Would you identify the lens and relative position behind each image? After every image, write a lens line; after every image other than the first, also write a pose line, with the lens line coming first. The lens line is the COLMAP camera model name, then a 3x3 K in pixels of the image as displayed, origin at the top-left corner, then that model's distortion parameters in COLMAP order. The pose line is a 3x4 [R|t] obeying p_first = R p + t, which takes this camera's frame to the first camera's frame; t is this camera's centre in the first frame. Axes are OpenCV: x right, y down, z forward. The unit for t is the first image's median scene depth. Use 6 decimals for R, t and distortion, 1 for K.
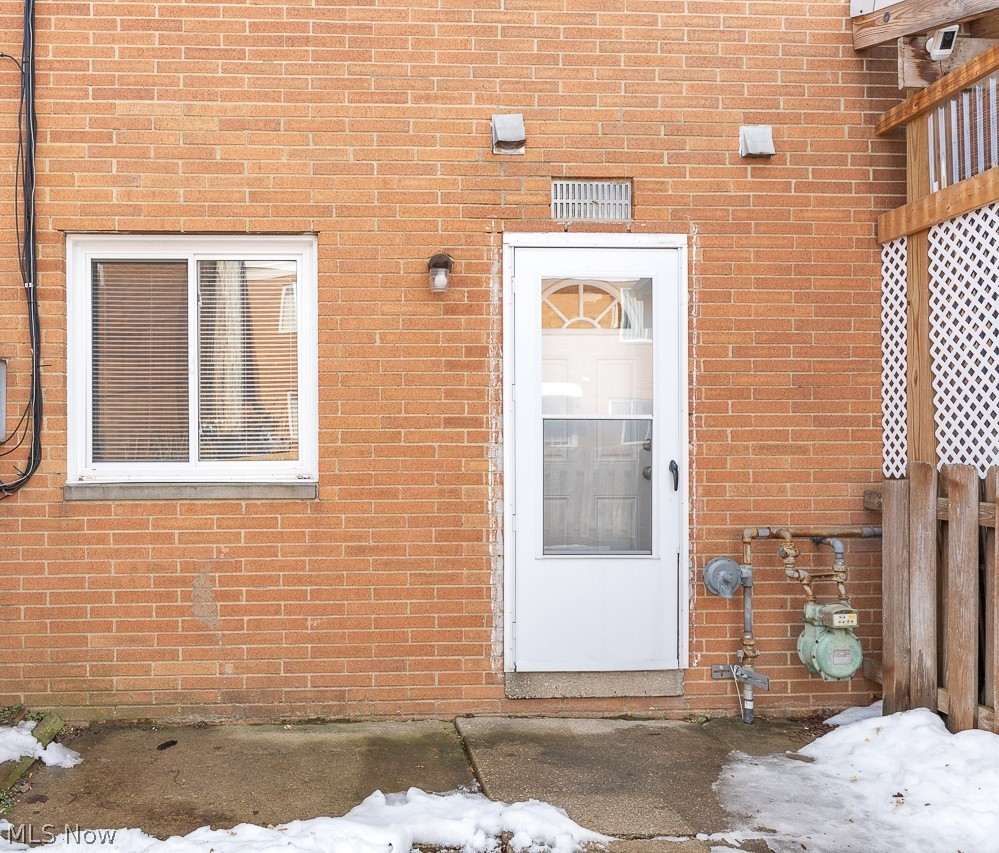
lens RADIAL K [[866.4, 0, 499.4], [0, 866.4, 432.4], [0, 0, 1]] dist [0.000506, -0.000108]
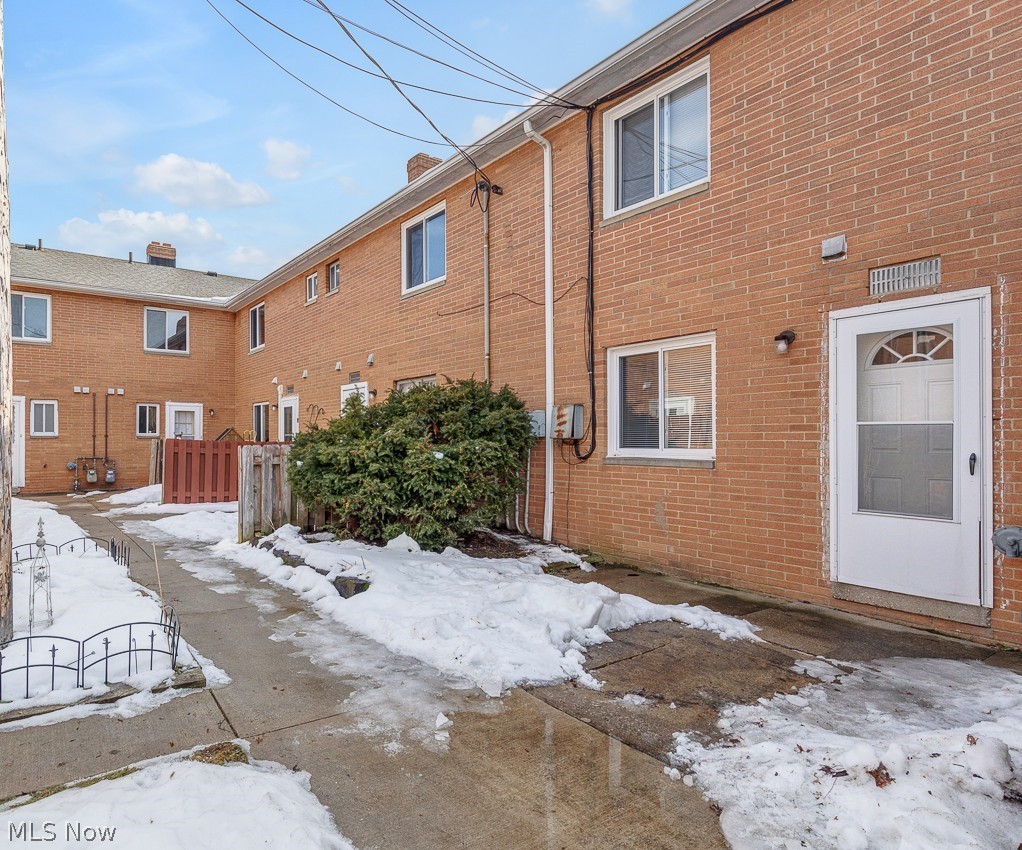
lens RADIAL K [[617.4, 0, 511.3], [0, 617.4, 427.3], [0, 0, 1]] dist [-0.002133, -0.000301]
pose [[0.636114, -0.012962, -0.771486, 0.538991], [0.004390, 0.999904, -0.013180, 0.000878], [0.771583, 0.004997, 0.636109, -0.208908]]
